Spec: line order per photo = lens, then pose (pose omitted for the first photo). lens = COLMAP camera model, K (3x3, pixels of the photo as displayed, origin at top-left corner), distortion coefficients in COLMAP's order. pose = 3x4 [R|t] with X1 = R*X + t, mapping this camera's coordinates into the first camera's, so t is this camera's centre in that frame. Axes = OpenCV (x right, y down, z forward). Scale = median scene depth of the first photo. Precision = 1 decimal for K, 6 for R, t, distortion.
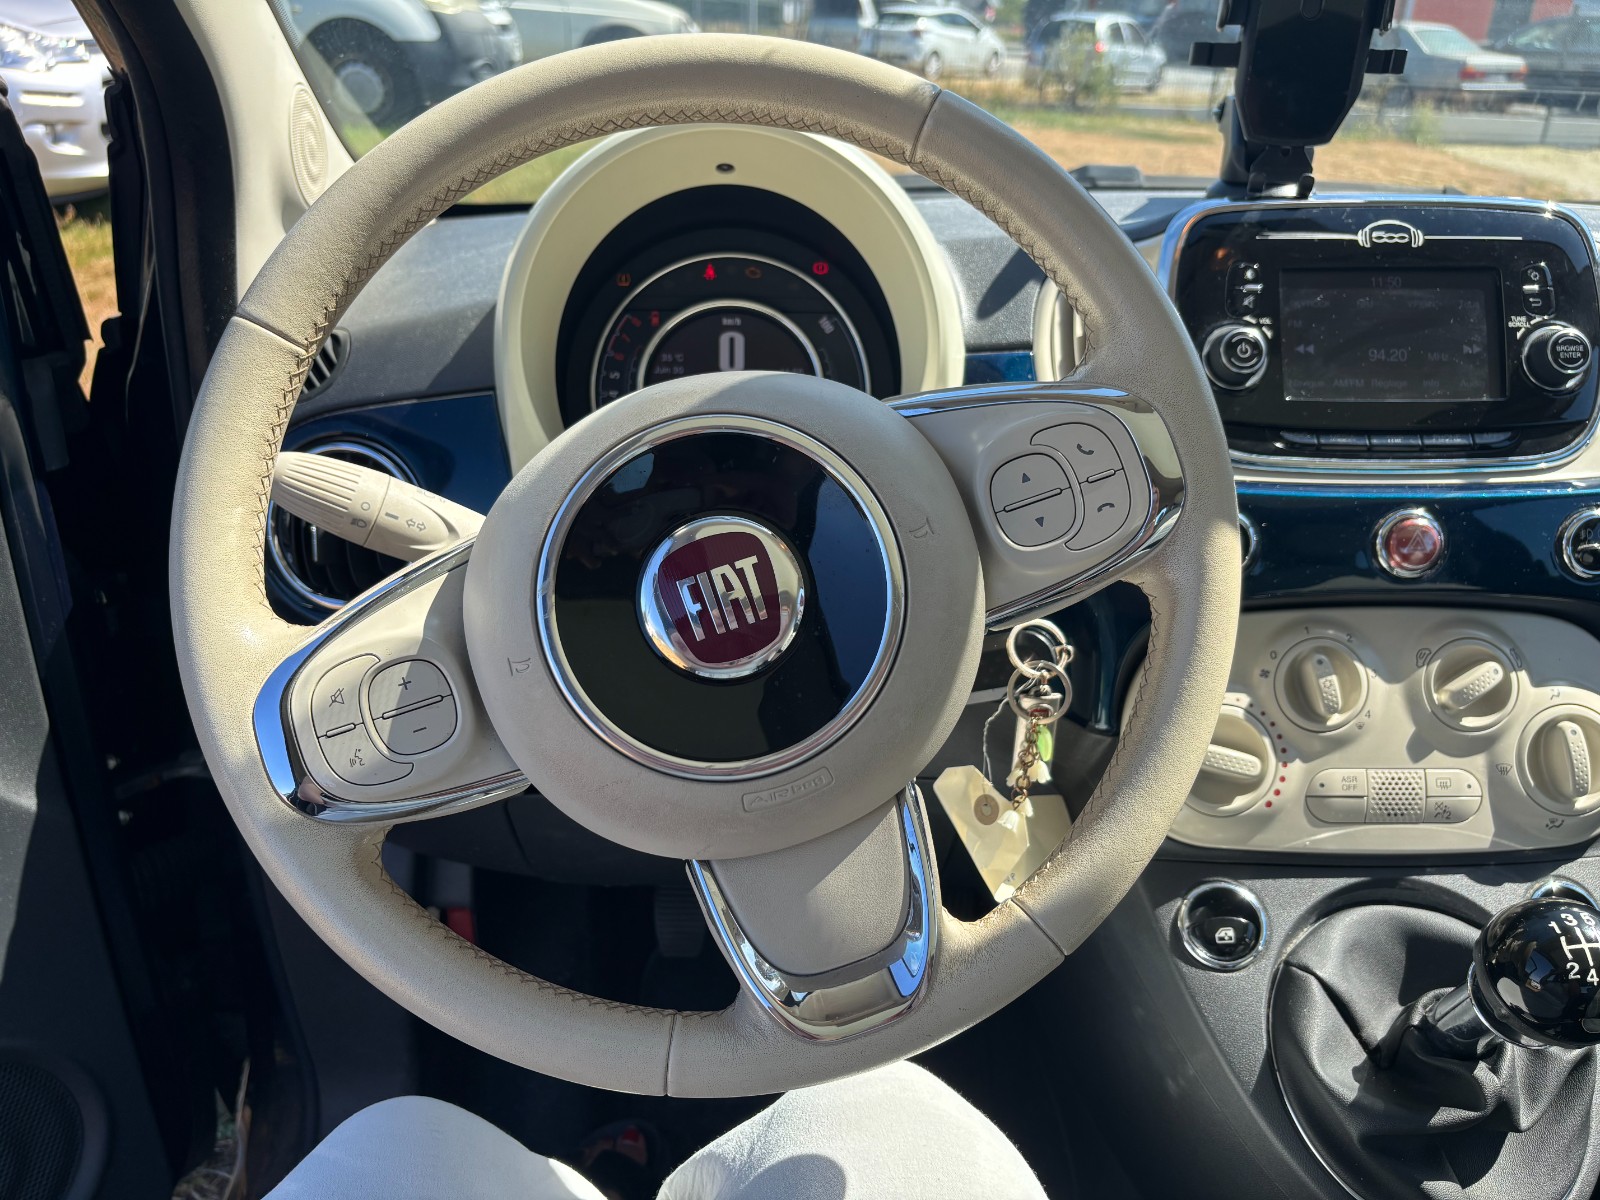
lens RADIAL K [[1211.9, 0, 751.8], [0, 1211.9, 587.7], [0, 0, 1]] dist [0.037504, -0.039960]
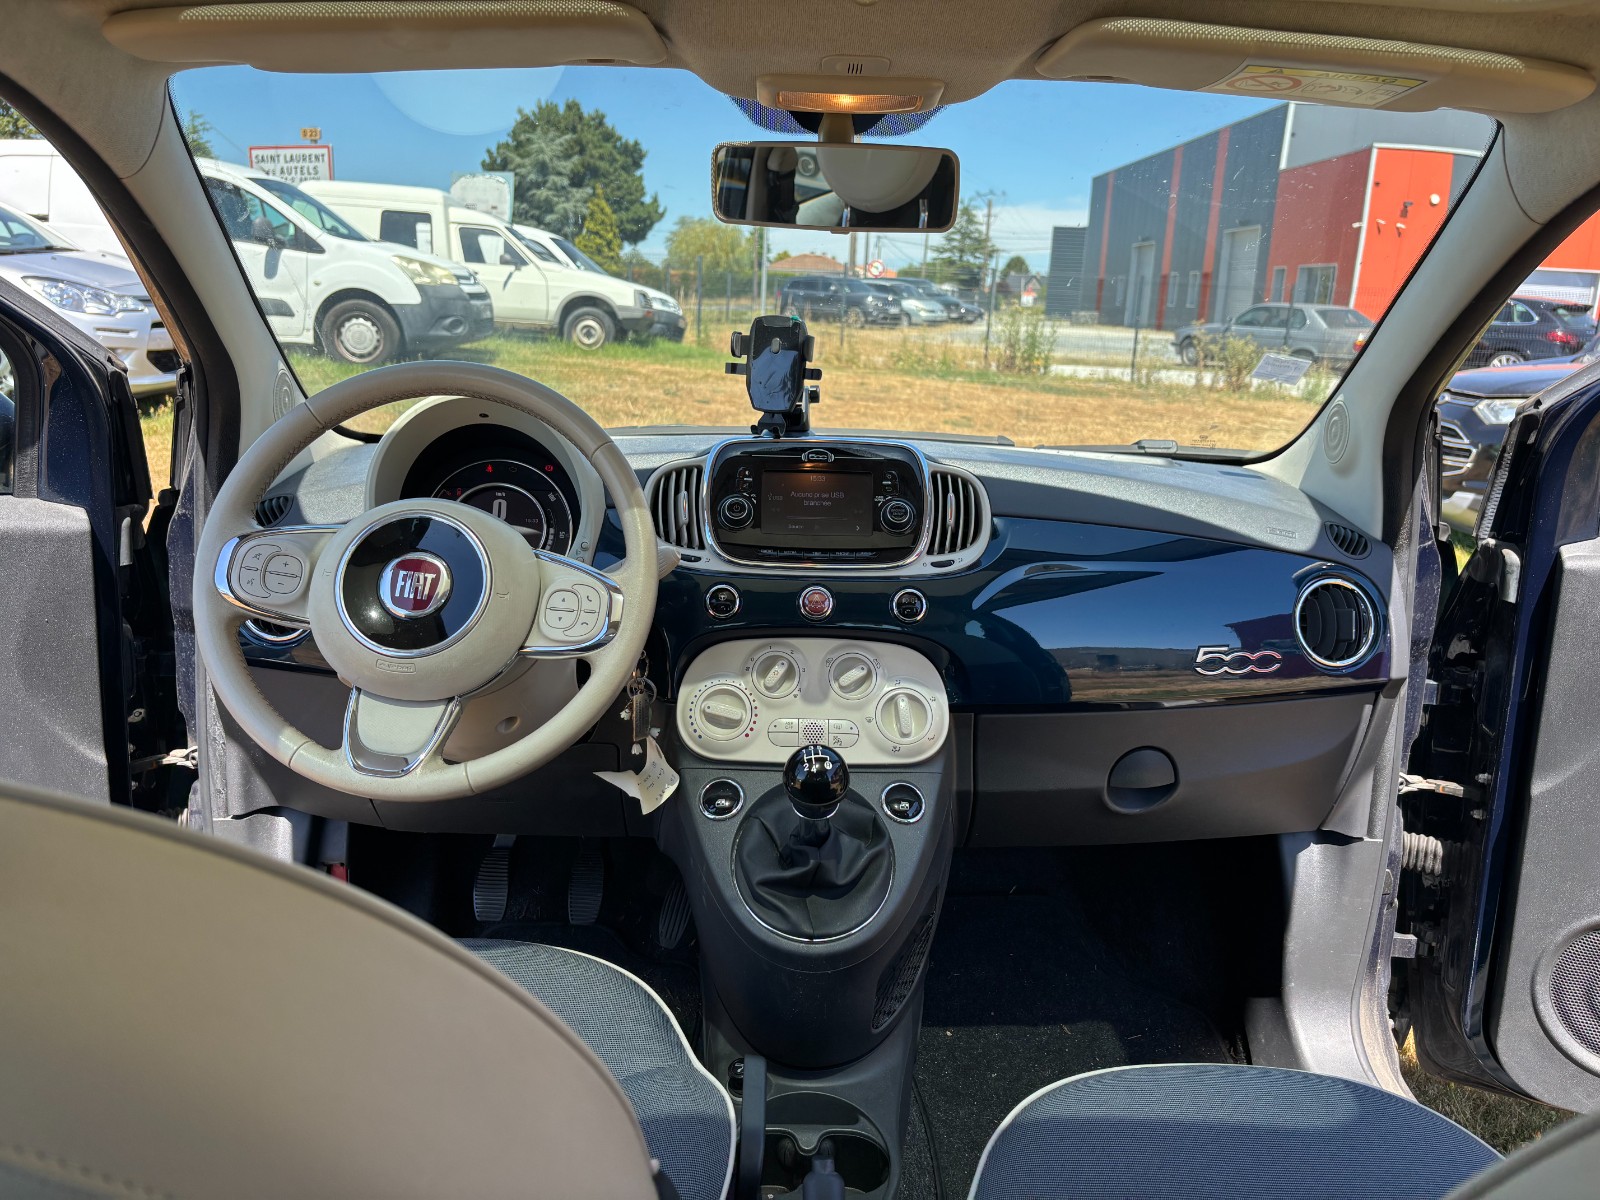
lens RADIAL K [[1211.9, 0, 799.6], [0, 1211.9, 586.1], [0, 0, 1]] dist [0.037504, -0.039960]
pose [[0.999493, 0.014235, 0.028473, 0.442872], [-0.008628, 0.982106, -0.188131, 0.304035], [-0.030641, 0.187790, 0.981731, -0.938955]]
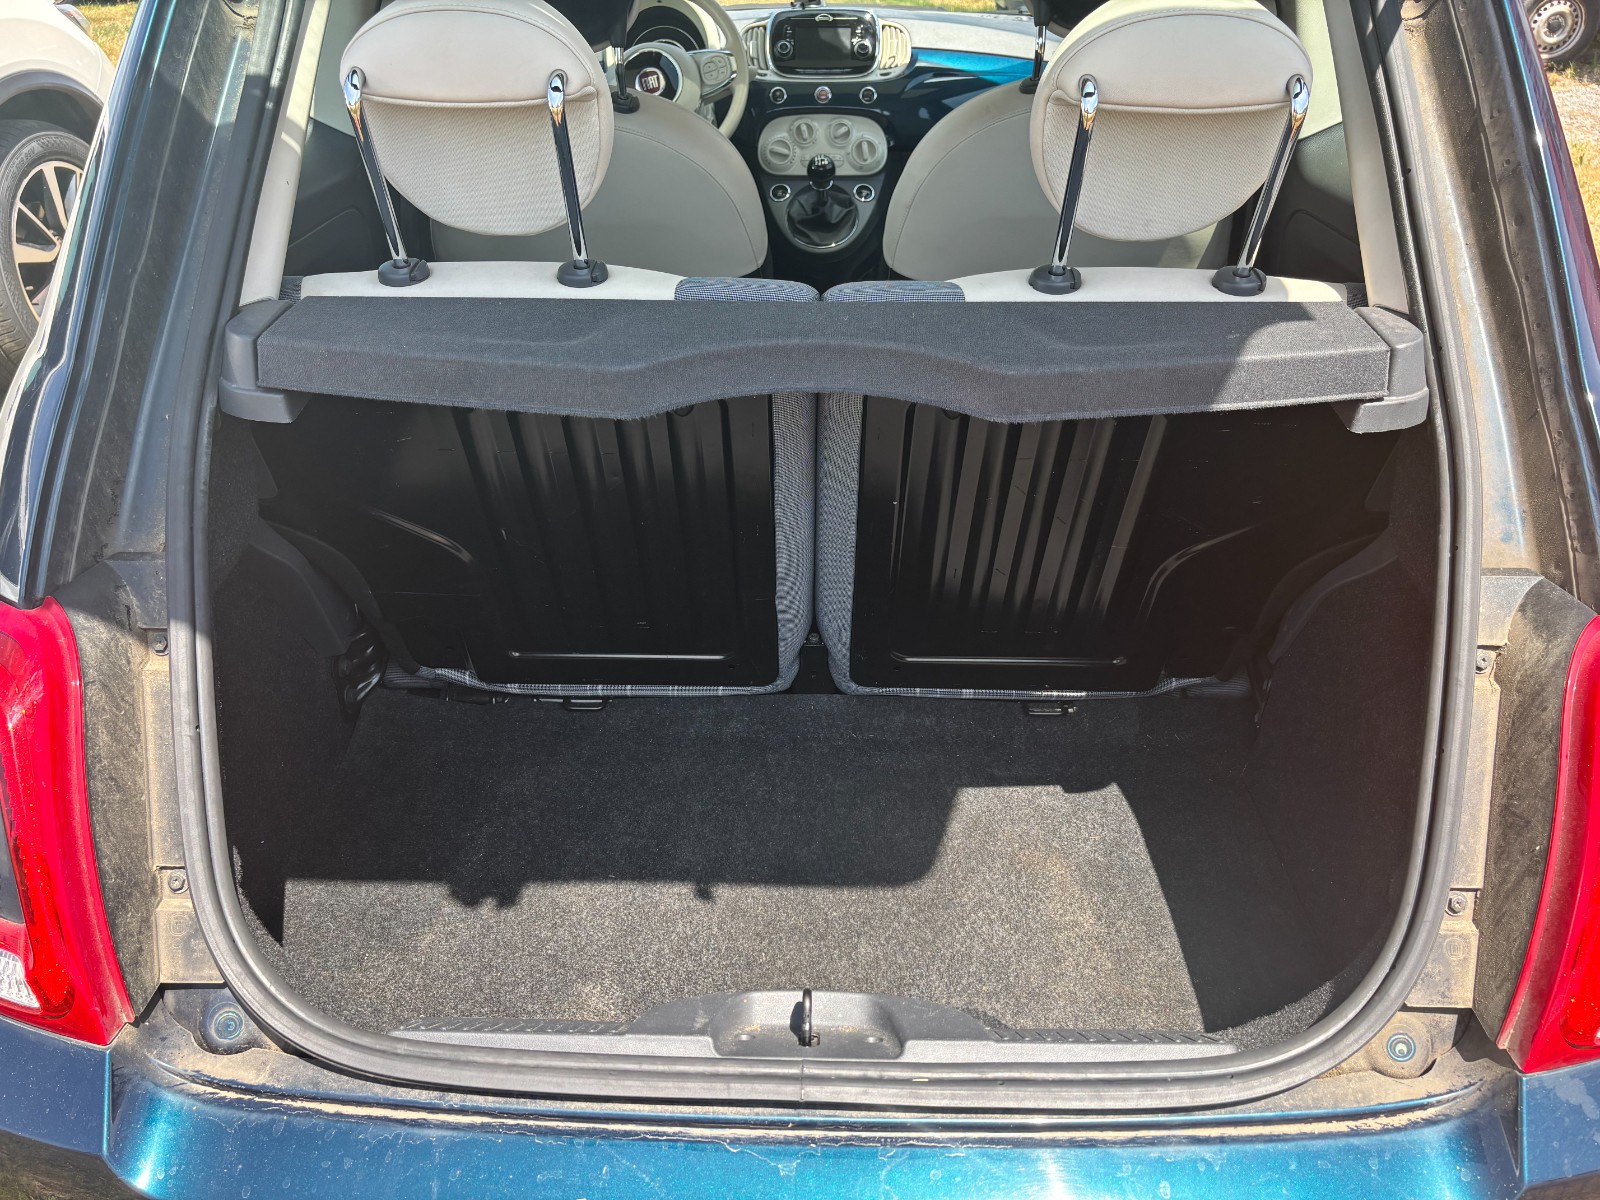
lens RADIAL K [[1211.9, 0, 794.8], [0, 1211.9, 596.0], [0, 0, 1]] dist [0.037504, -0.039960]
pose [[0.999664, -0.002825, -0.025772, 0.530686], [0.006721, 0.988300, 0.152375, 1.004749], [0.025041, -0.152497, 0.987987, -3.339051]]
